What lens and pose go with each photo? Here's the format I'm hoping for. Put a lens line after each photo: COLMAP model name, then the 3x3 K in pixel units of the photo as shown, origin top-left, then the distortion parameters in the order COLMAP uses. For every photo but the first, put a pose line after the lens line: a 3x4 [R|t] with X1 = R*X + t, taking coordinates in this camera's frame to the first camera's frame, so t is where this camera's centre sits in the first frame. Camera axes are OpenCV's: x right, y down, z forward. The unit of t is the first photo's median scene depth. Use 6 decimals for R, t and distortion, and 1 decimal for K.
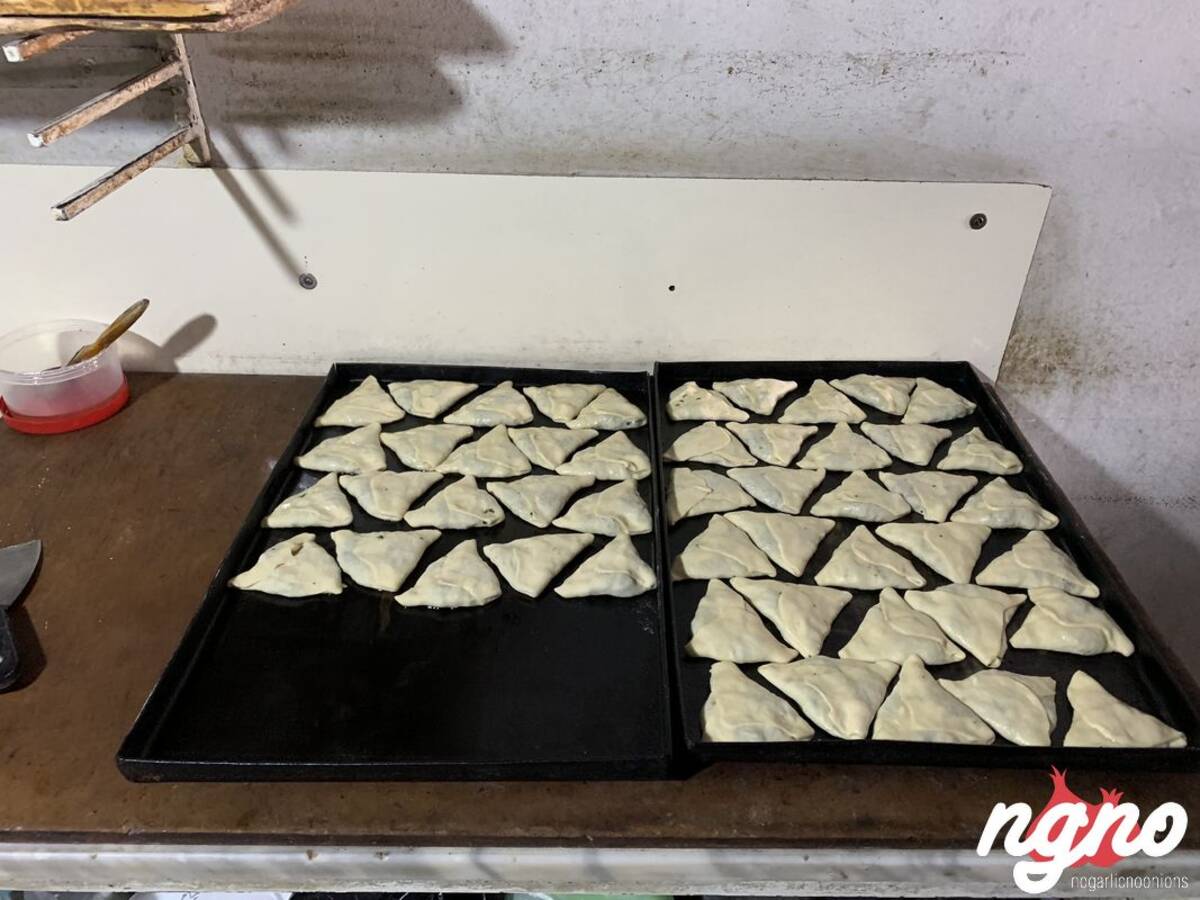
lens RADIAL K [[922.4, 0, 595.2], [0, 922.4, 458.9], [0, 0, 1]] dist [-0.001976, -0.010529]
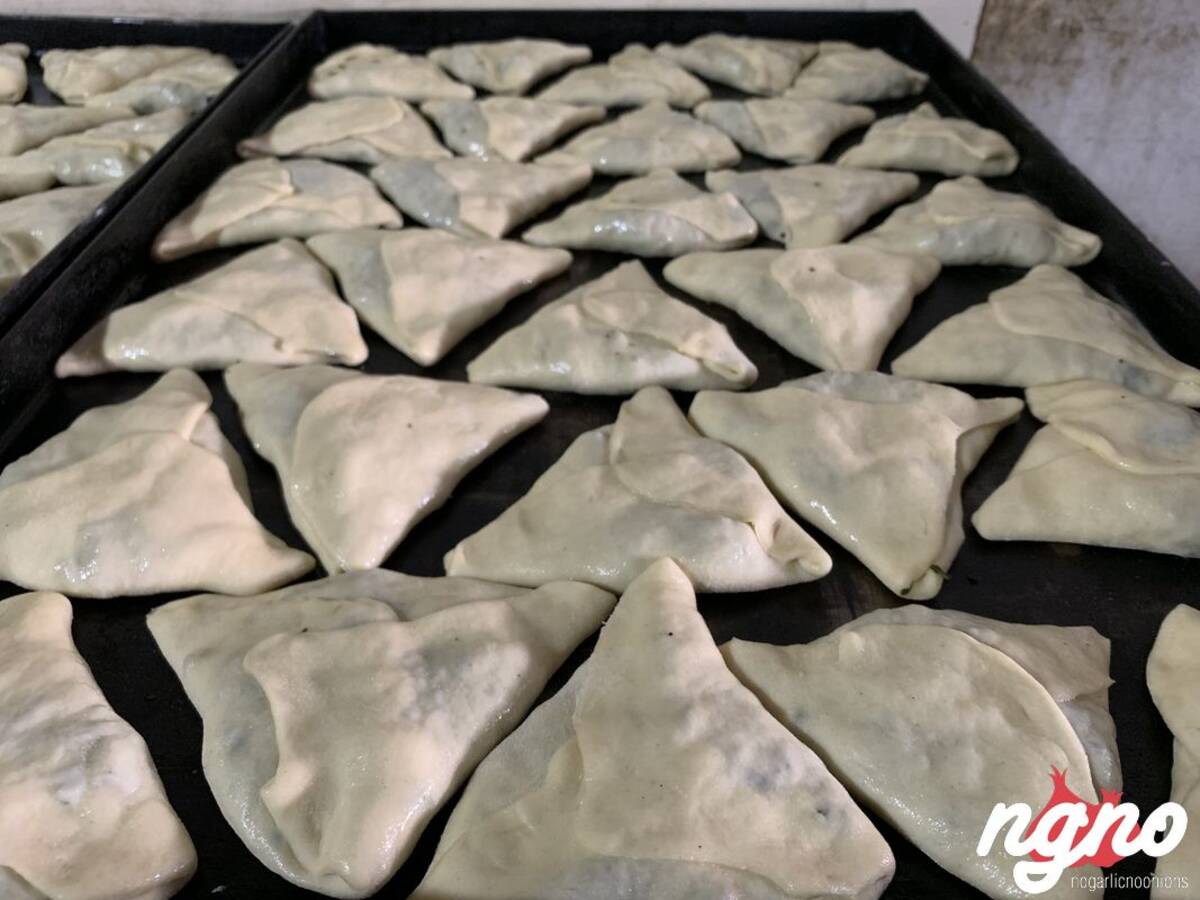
lens RADIAL K [[922.4, 0, 605.6], [0, 922.4, 442.8], [0, 0, 1]] dist [-0.001976, -0.010529]
pose [[0.999791, -0.010672, 0.017427, 0.260936], [0.009350, 0.997195, 0.074258, 0.120657], [-0.018170, -0.074080, 0.997087, 0.561670]]
